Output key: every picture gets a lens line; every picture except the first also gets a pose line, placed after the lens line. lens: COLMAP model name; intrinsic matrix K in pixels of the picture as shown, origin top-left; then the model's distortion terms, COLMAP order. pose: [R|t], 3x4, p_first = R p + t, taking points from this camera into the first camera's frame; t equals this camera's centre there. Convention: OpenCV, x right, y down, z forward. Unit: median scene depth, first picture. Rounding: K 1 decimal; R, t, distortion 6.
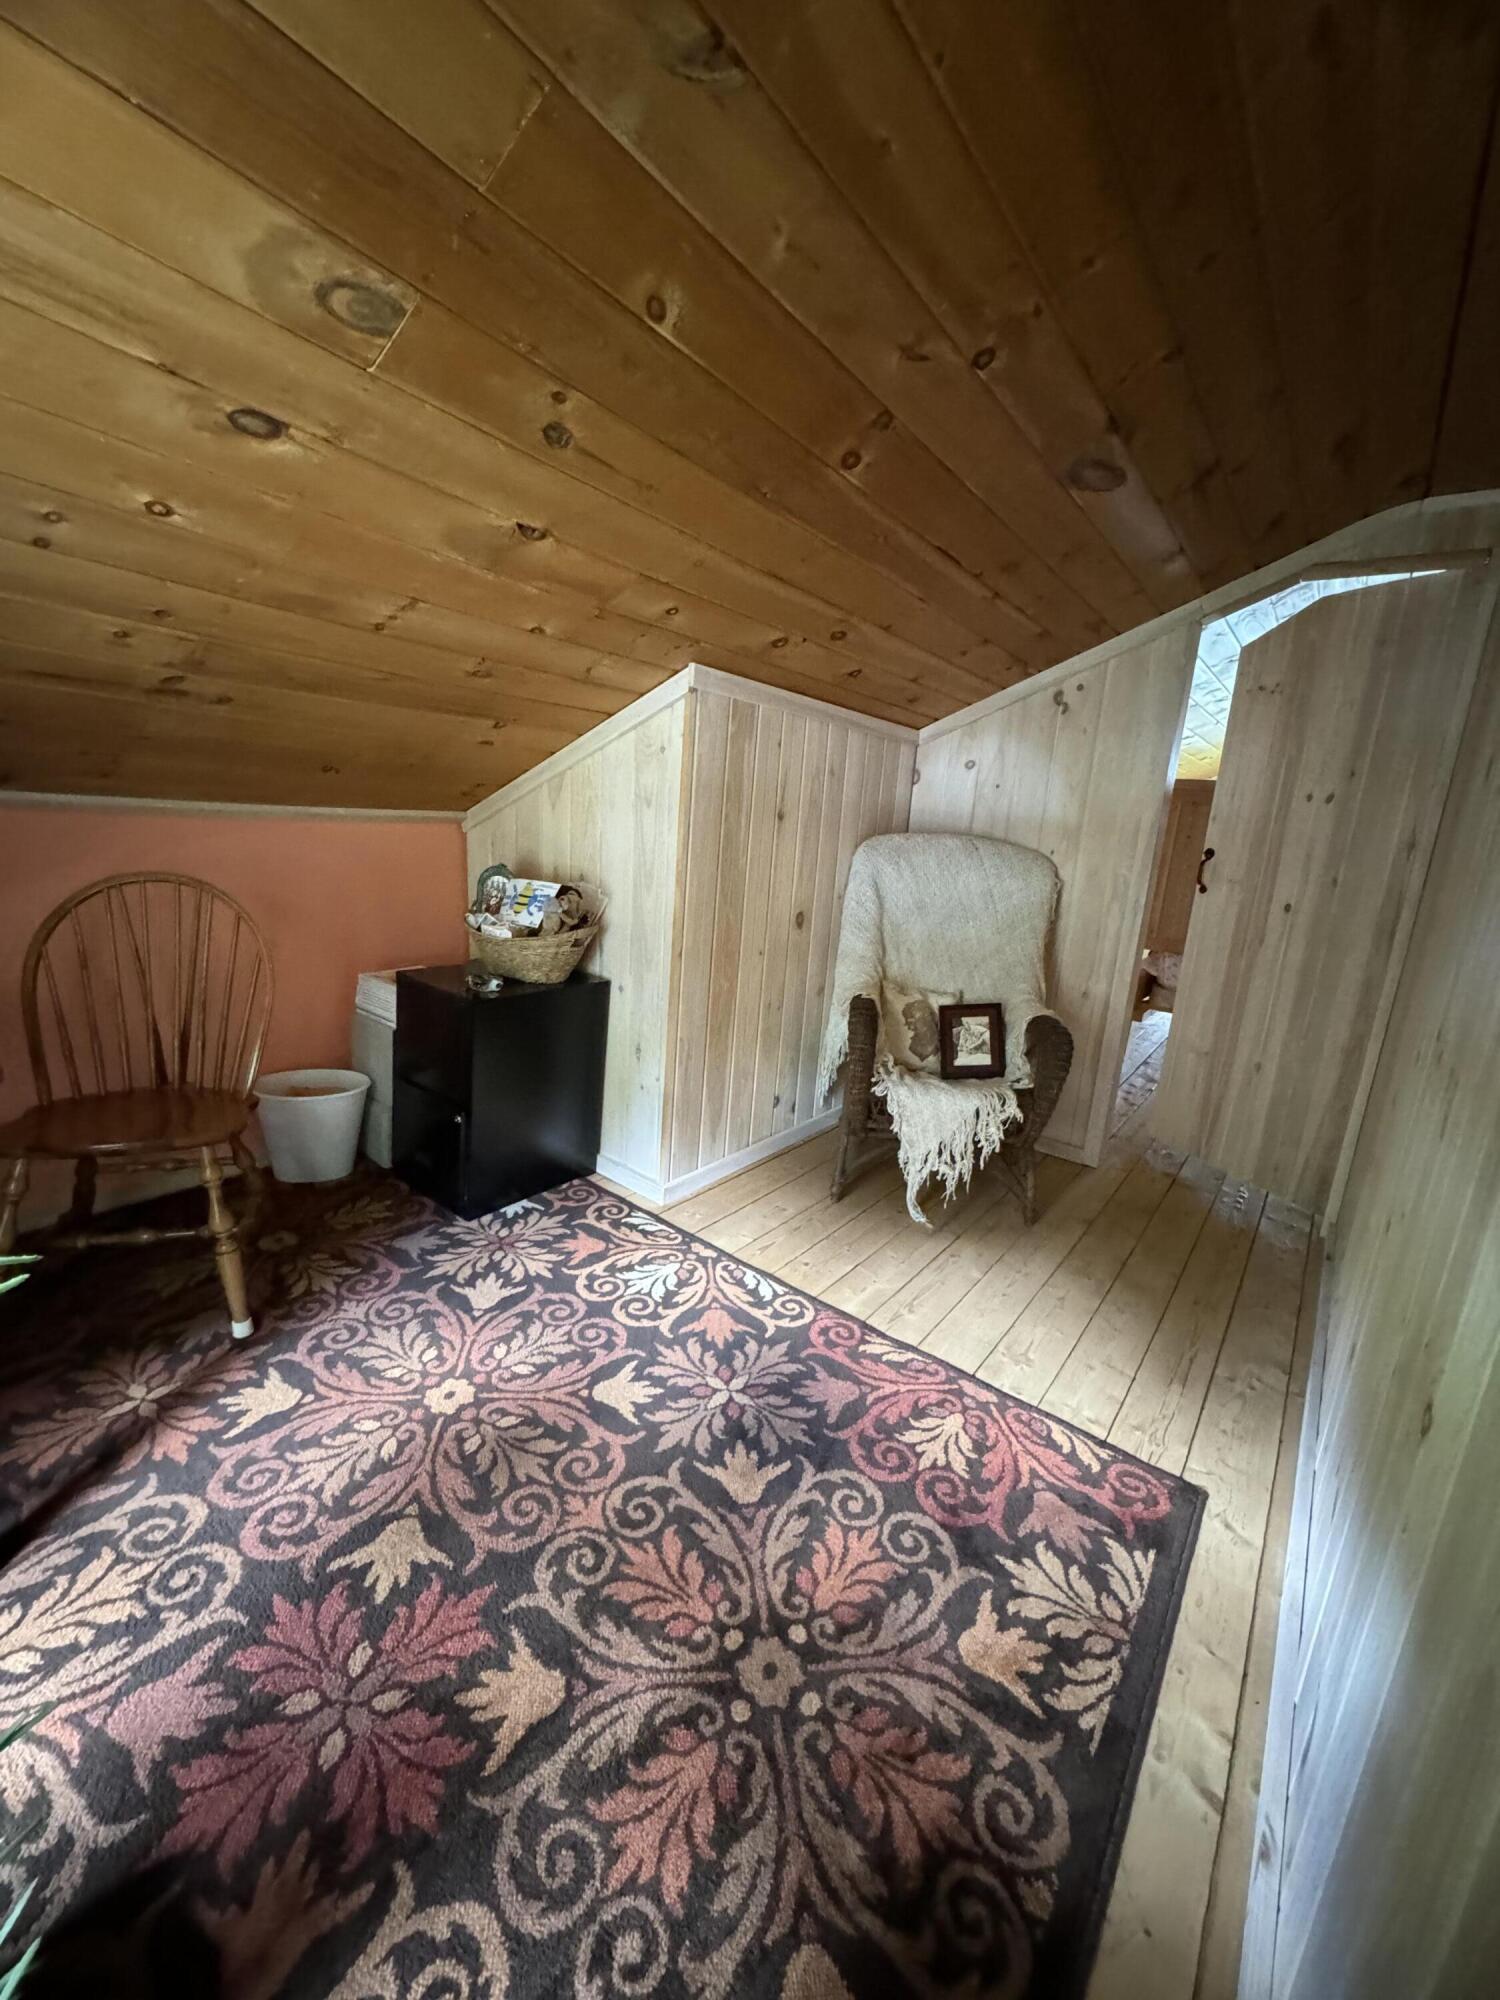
lens RADIAL K [[797.7, 0, 748.3], [0, 797.7, 1003.0], [0, 0, 1]] dist [0.000438, 0.000384]
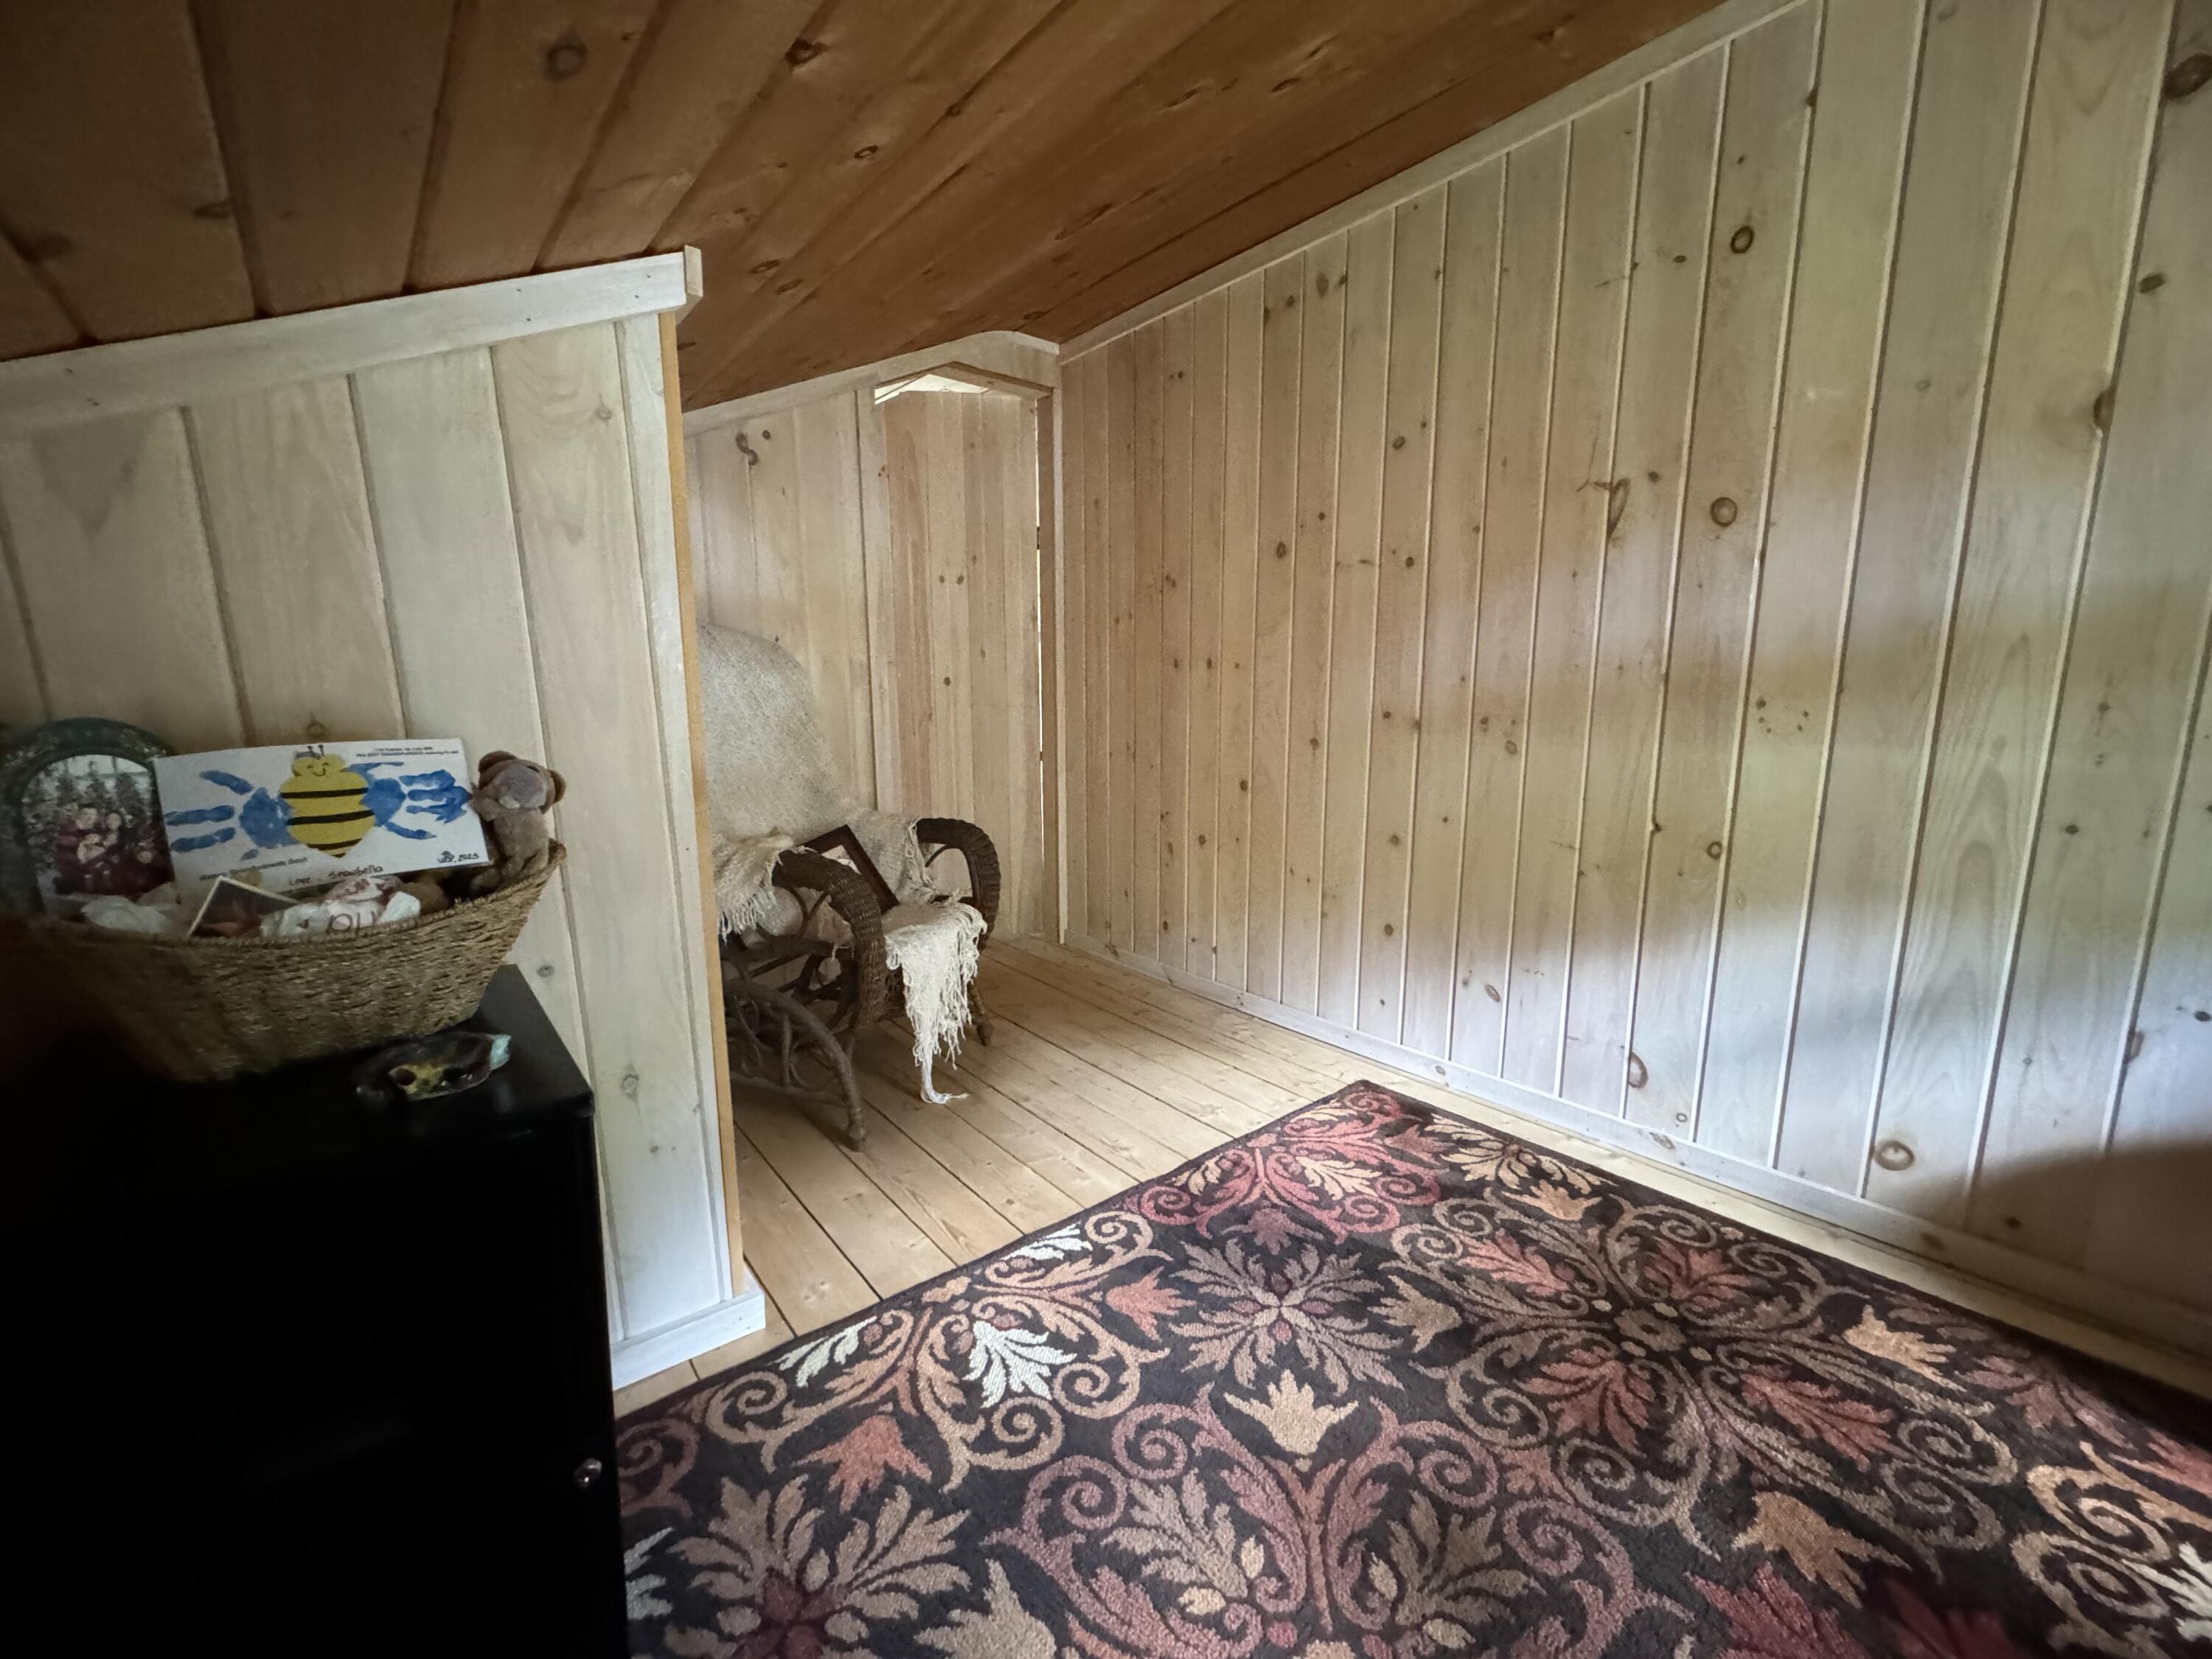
lens RADIAL K [[882.2, 0, 1102.6], [0, 882.2, 835.3], [0, 0, 1]] dist [0.000438, 0.000384]
pose [[0.226352, -0.241132, 0.943727, -0.721455], [0.240998, 0.952614, 0.185600, -0.142958], [-0.943761, 0.185425, 0.273738, 0.798756]]
